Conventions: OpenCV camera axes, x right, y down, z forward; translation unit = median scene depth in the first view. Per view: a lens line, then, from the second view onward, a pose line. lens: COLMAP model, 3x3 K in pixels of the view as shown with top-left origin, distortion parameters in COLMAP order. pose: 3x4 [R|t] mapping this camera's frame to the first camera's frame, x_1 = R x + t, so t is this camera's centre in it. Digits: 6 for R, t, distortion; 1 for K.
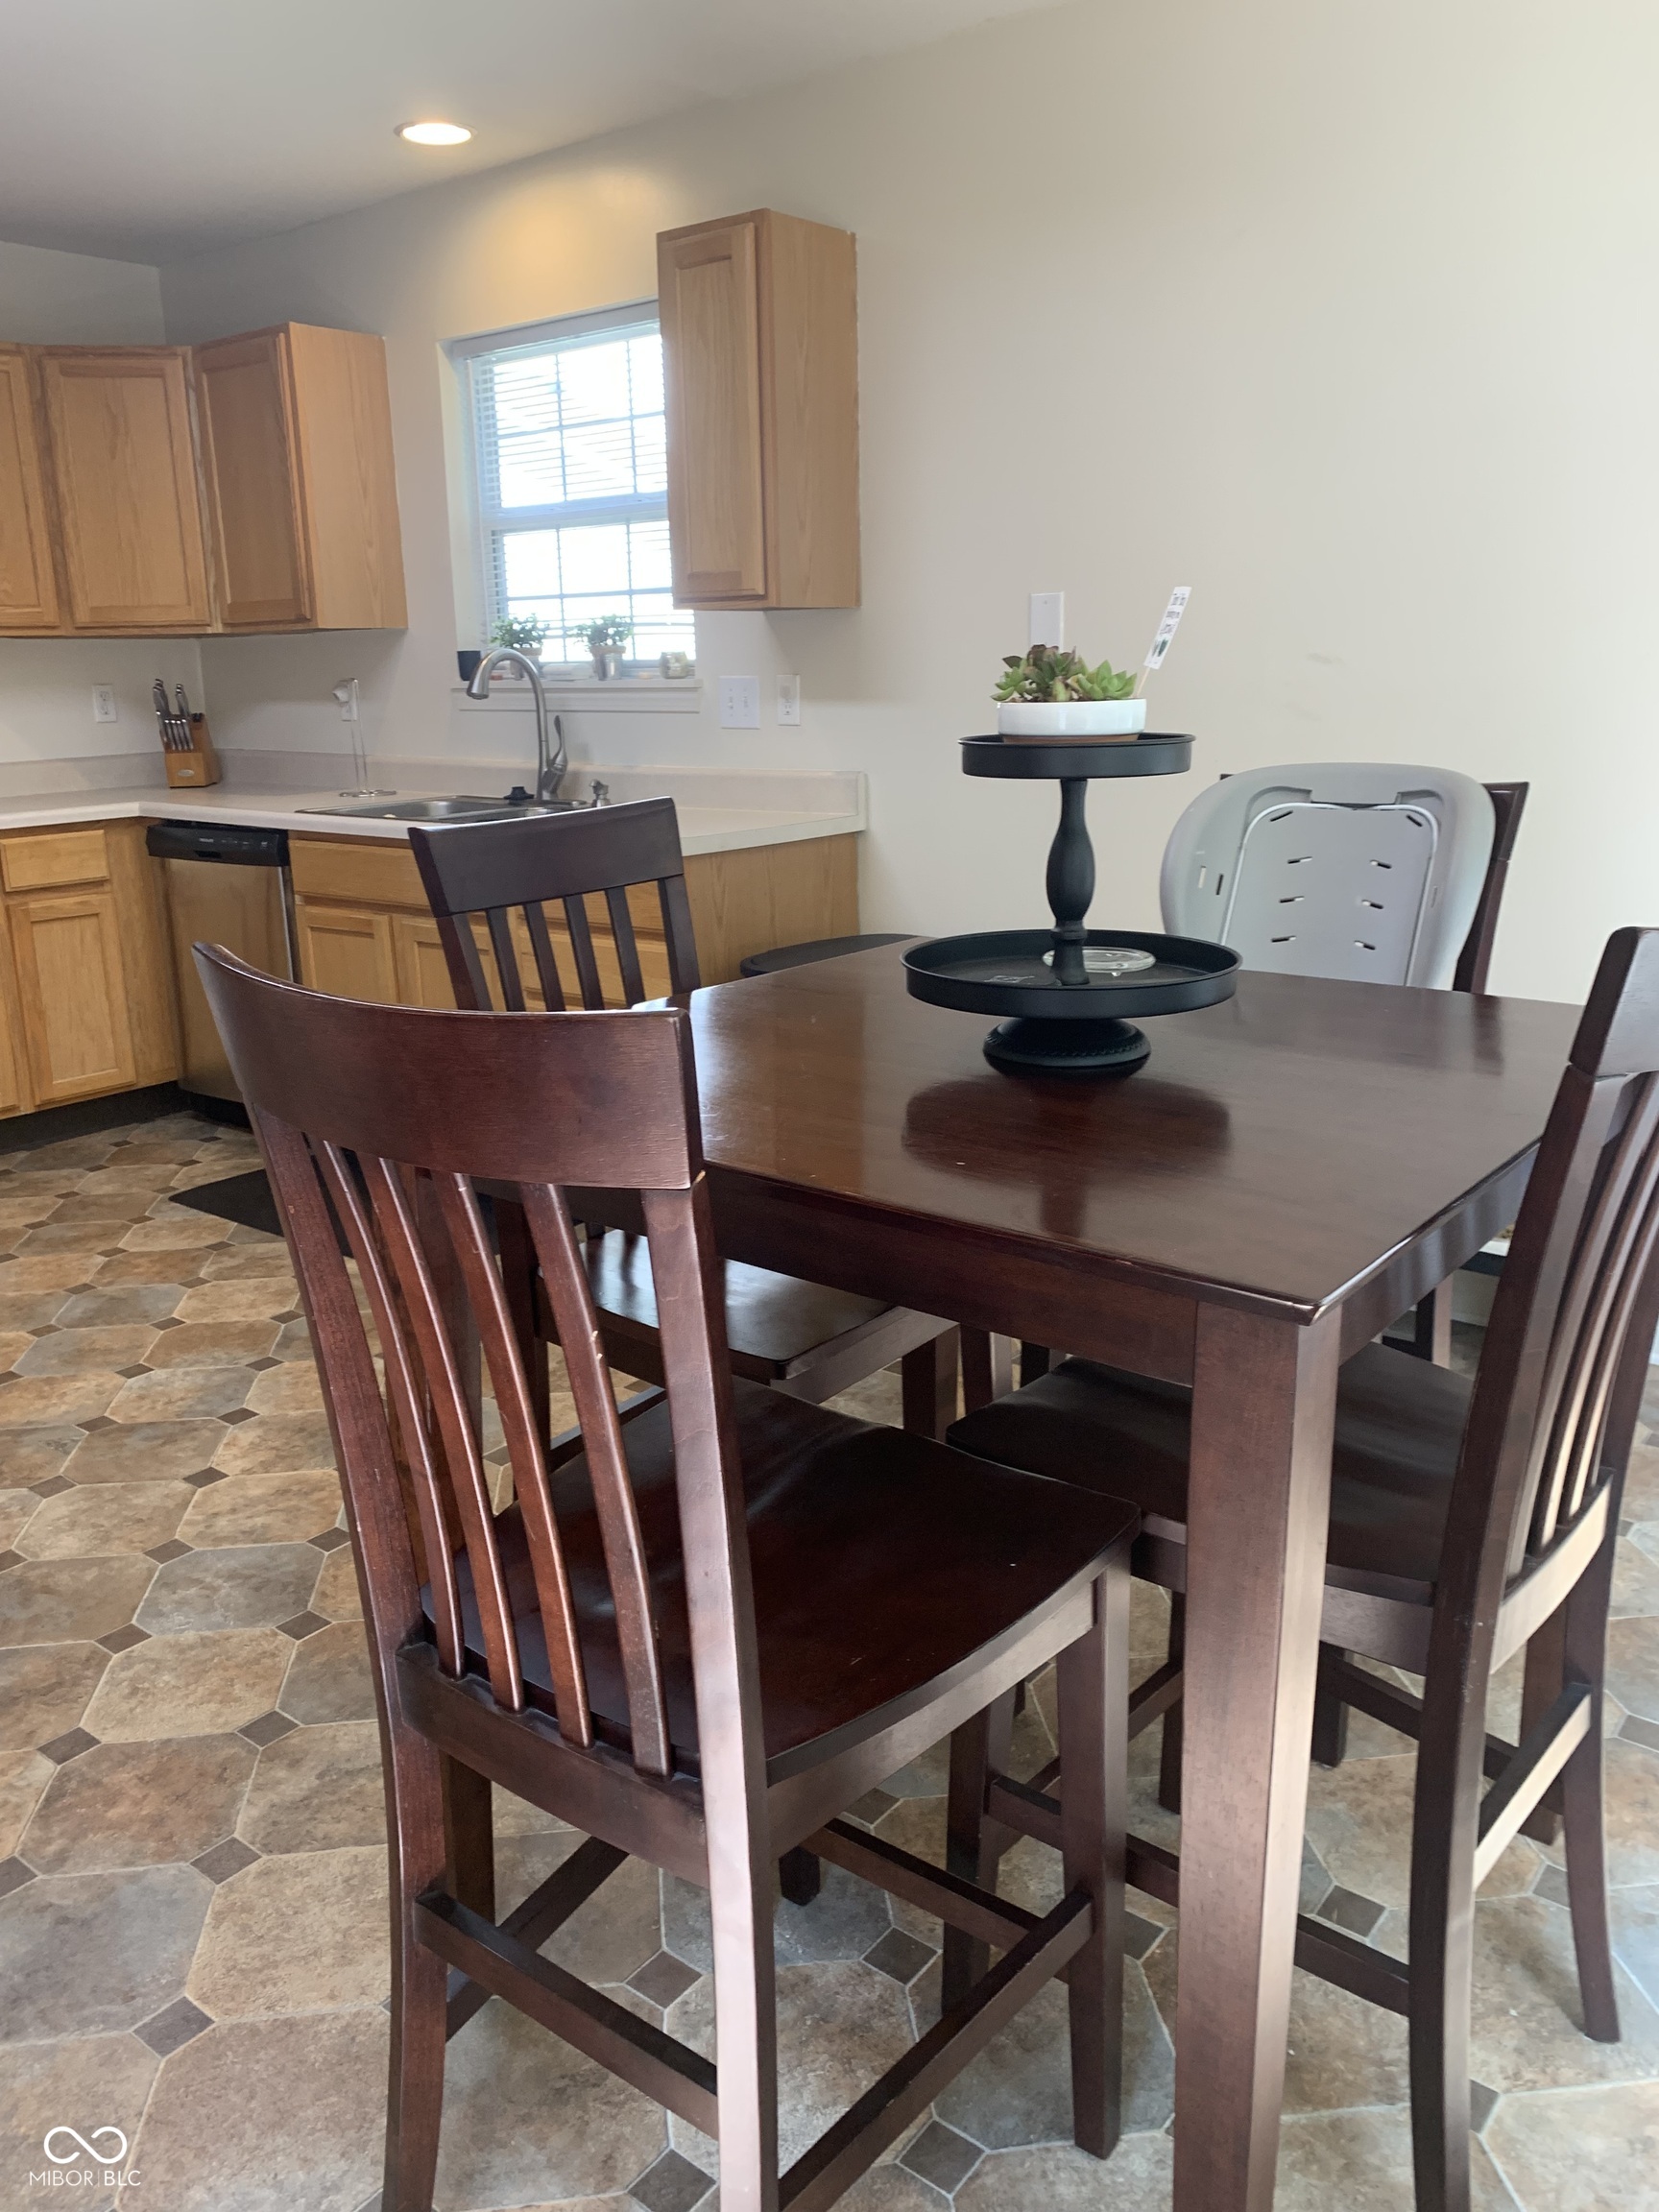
lens RADIAL K [[1715.3, 0, 815.3], [0, 1715.3, 1108.3], [0, 0, 1]] dist [0.013451, -0.004505]
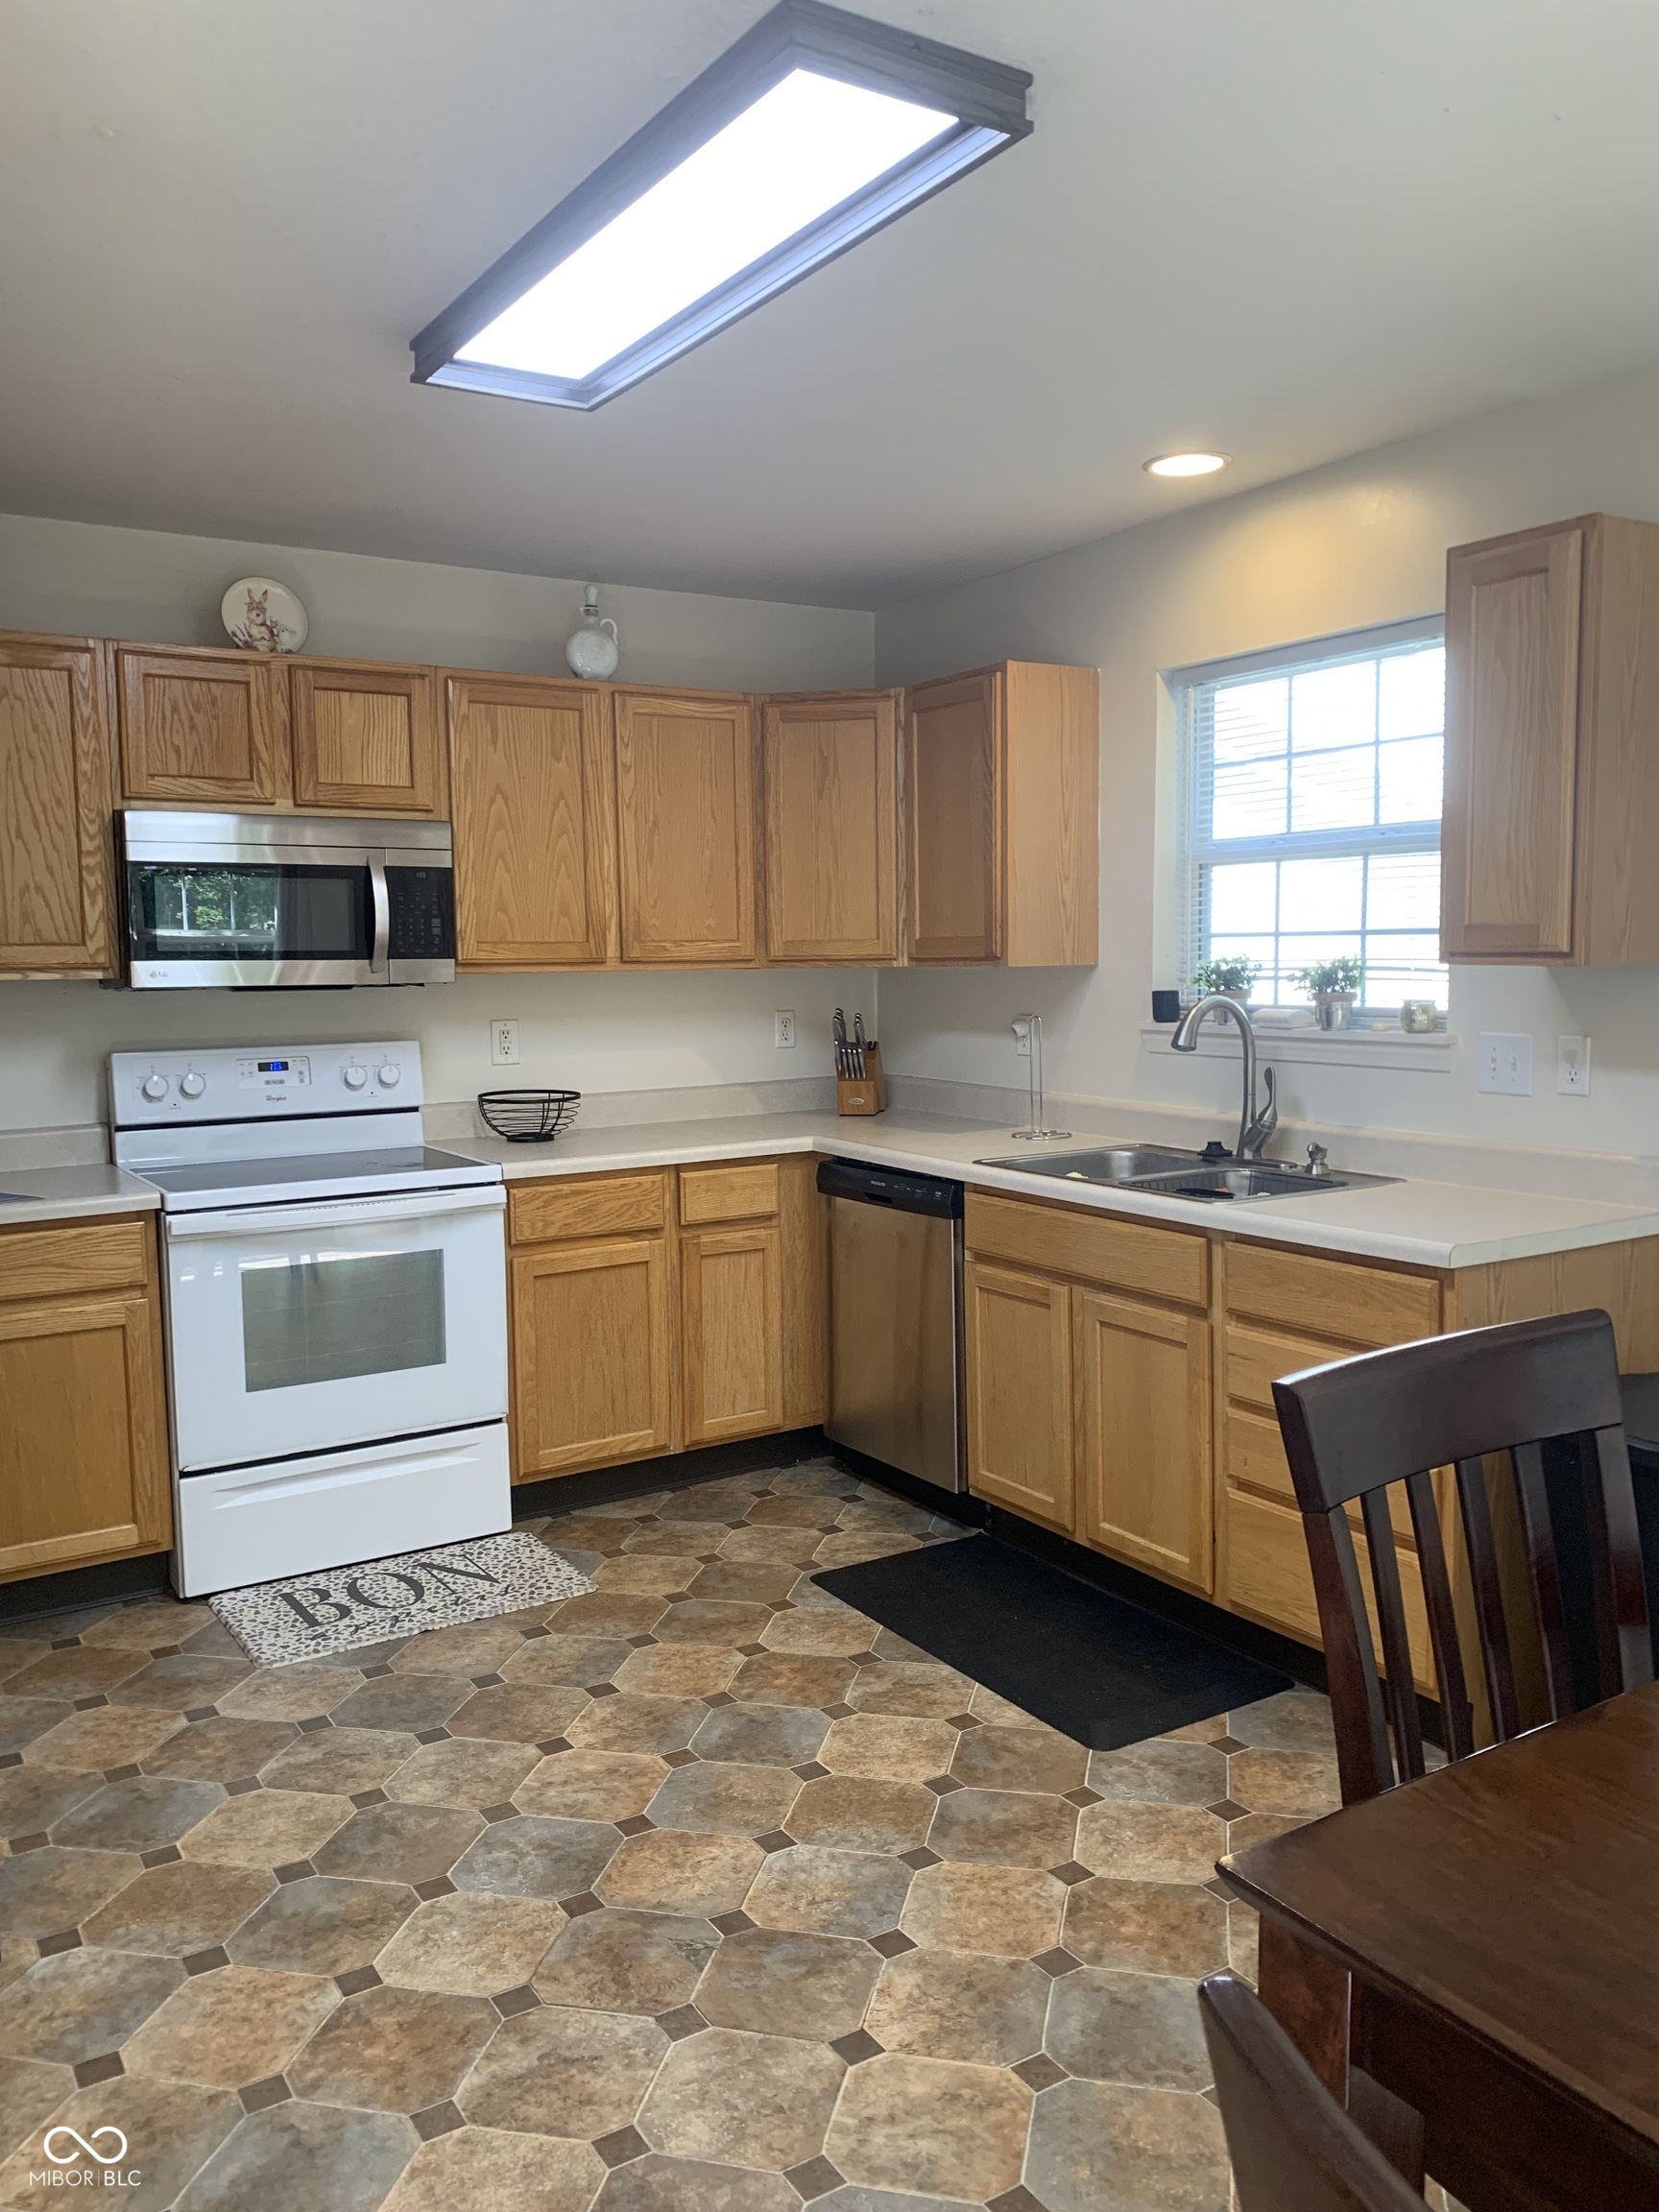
lens RADIAL K [[1698.2, 0, 829.5], [0, 1698.2, 1106.0], [0, 0, 1]] dist [0.099257, -0.163964]
pose [[0.944043, 0.038993, -0.327510, -0.074580], [-0.089547, 0.985990, -0.140727, -0.064587], [0.317434, 0.162180, 0.934309, 0.107124]]
